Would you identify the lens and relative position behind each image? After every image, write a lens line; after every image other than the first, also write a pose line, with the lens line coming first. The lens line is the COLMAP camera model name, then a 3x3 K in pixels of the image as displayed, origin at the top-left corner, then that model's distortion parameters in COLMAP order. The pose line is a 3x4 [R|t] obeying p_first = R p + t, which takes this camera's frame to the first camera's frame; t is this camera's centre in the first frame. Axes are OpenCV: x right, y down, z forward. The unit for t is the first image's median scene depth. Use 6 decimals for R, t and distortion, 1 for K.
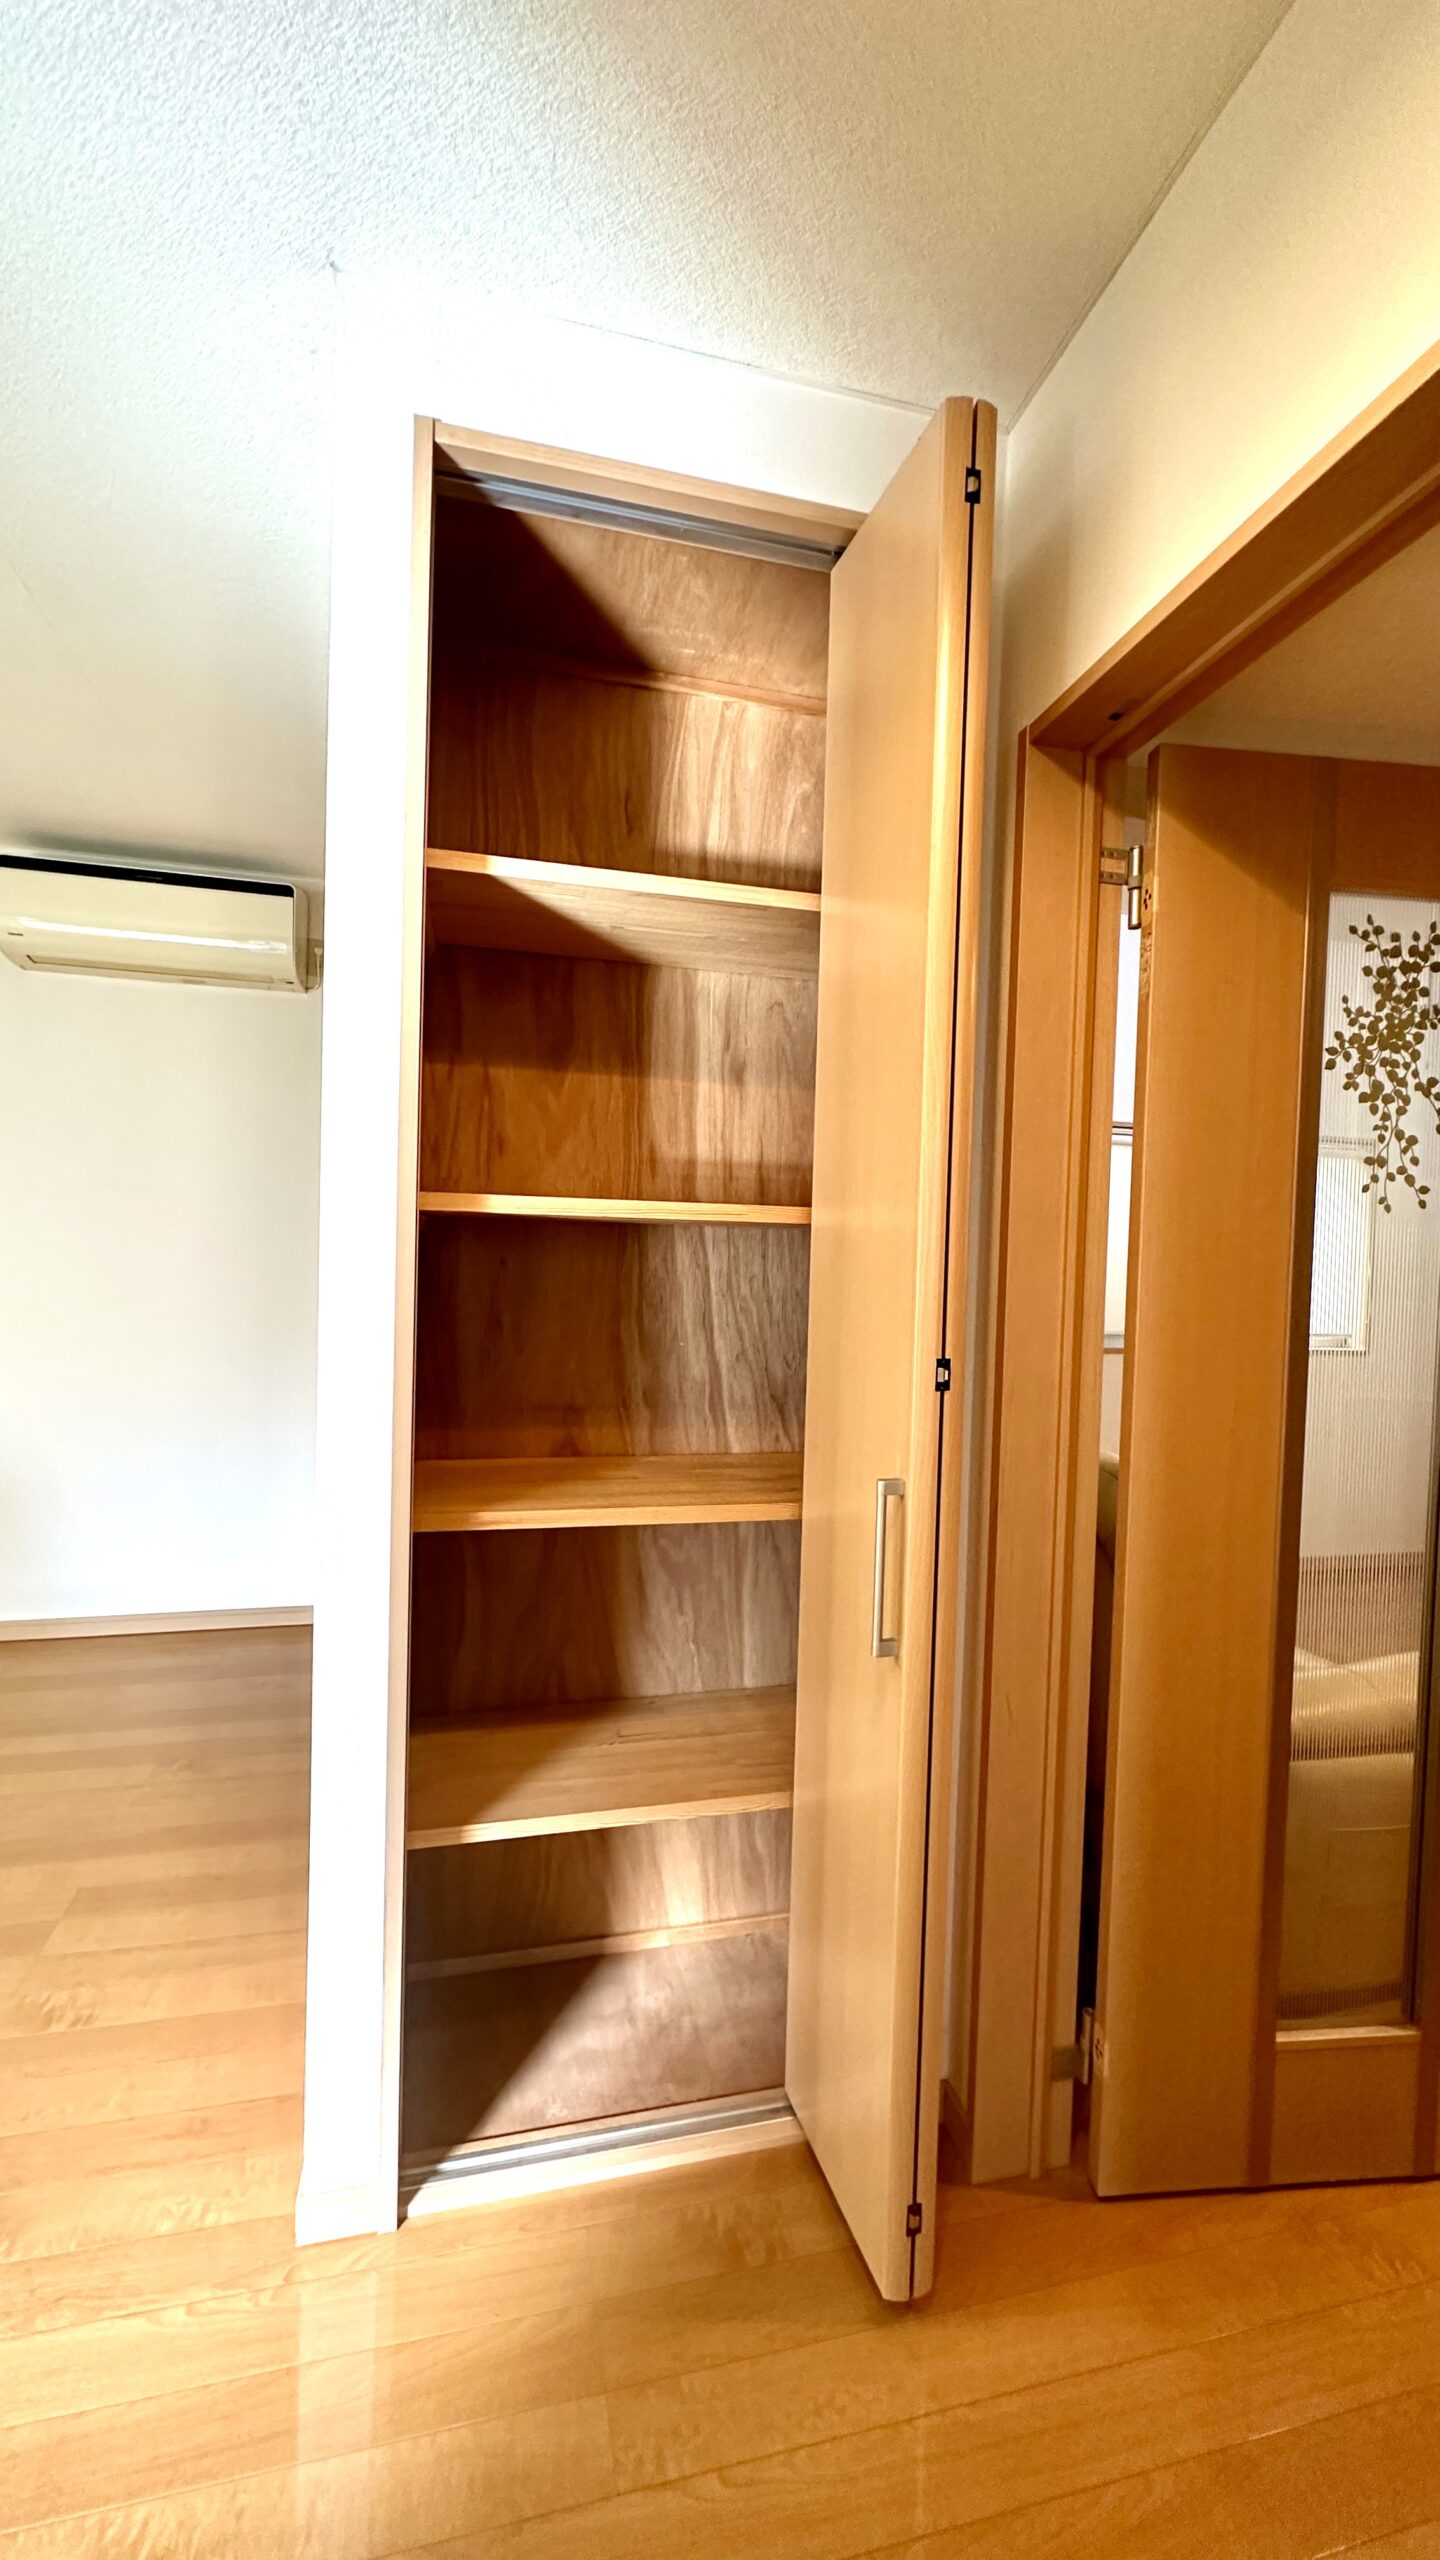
lens RADIAL K [[1013.0, 0, 722.7], [0, 1013.0, 1277.2], [0, 0, 1]] dist [-0.003345, 0.000512]
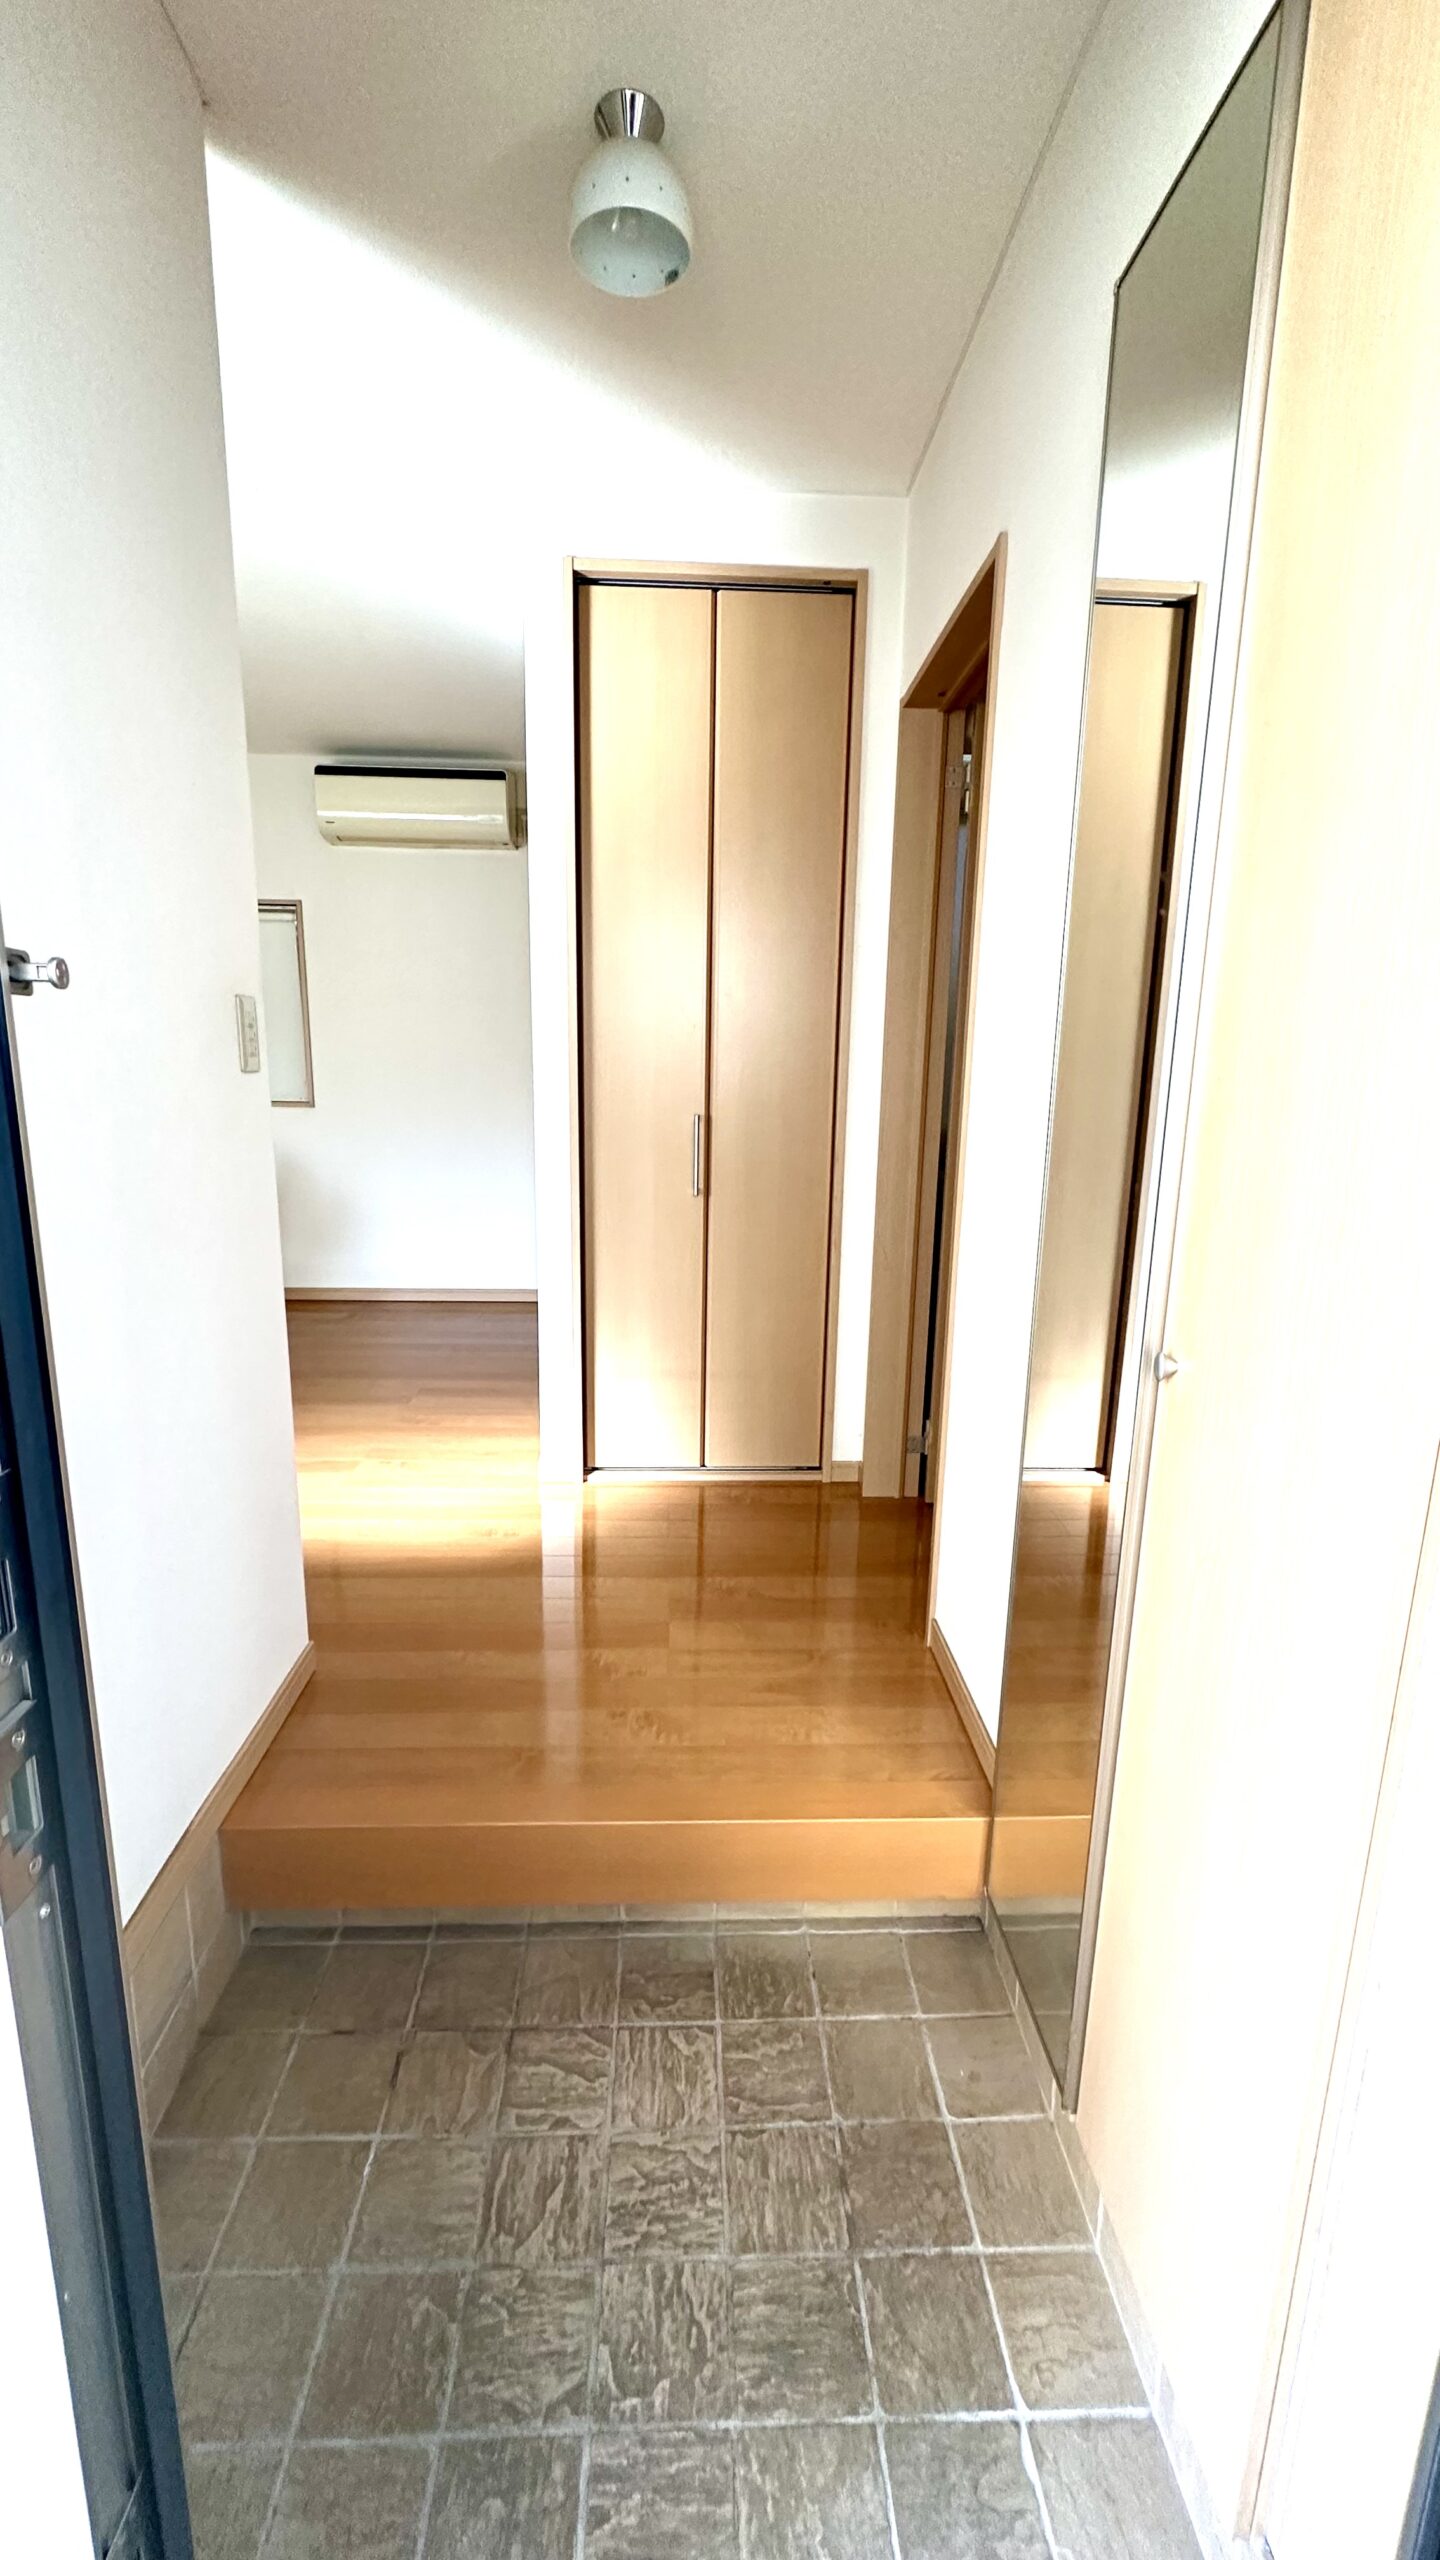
lens RADIAL K [[1013.0, 0, 721.2], [0, 1013.0, 1280.0], [0, 0, 1]] dist [-0.003345, 0.000512]
pose [[0.980376, 0.027017, -0.195275, 0.151443], [0.008653, 0.983713, 0.179541, 0.052087], [0.196945, -0.177707, 0.964175, -0.391573]]
